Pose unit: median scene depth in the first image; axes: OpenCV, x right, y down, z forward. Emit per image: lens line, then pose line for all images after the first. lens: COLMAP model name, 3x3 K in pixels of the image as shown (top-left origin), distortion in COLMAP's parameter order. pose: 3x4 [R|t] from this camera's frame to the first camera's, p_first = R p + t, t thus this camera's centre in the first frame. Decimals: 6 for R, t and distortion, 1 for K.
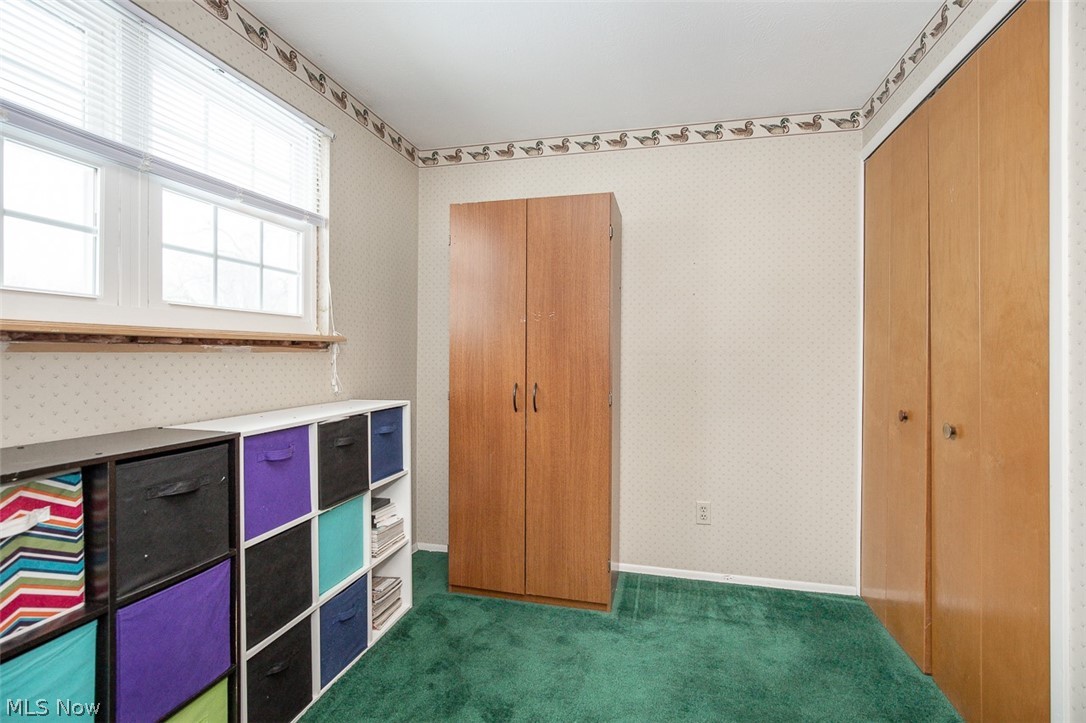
lens RADIAL K [[502.6, 0, 545.1], [0, 502.6, 351.7], [0, 0, 1]] dist [-0.014321, 0.001079]
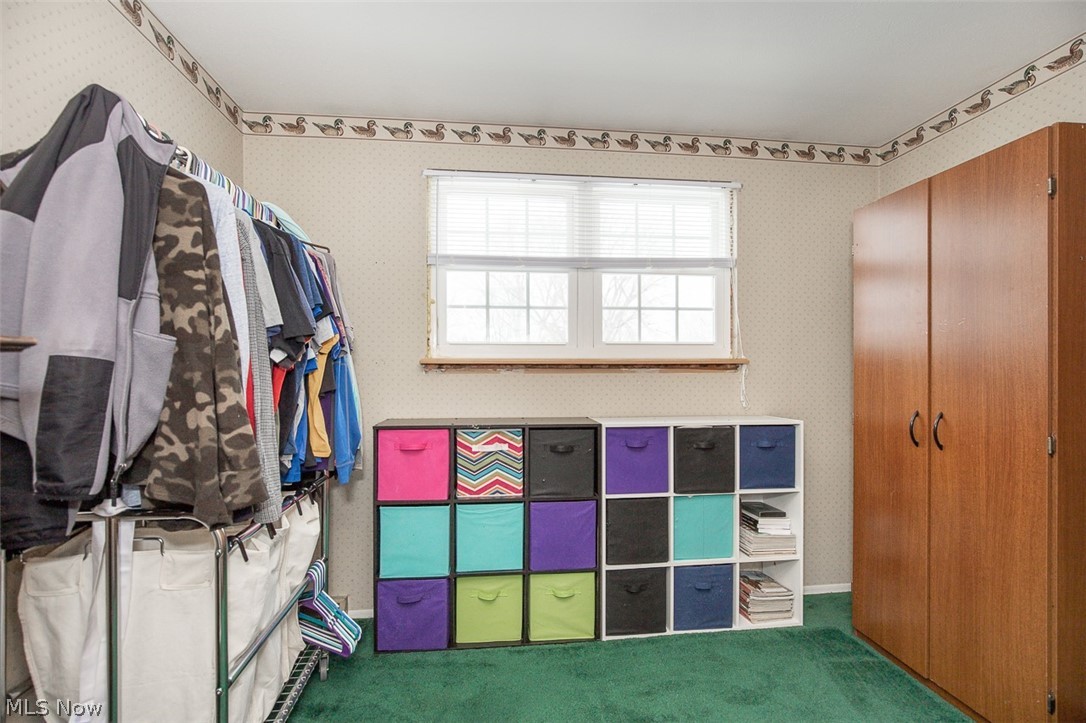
lens RADIAL K [[502.6, 0, 540.5], [0, 502.6, 367.4], [0, 0, 1]] dist [-0.014321, 0.001079]
pose [[0.337877, -0.008932, -0.941148, 0.577993], [0.005273, 0.999957, -0.007597, -0.004654], [0.941175, -0.002396, 0.337910, 0.190552]]
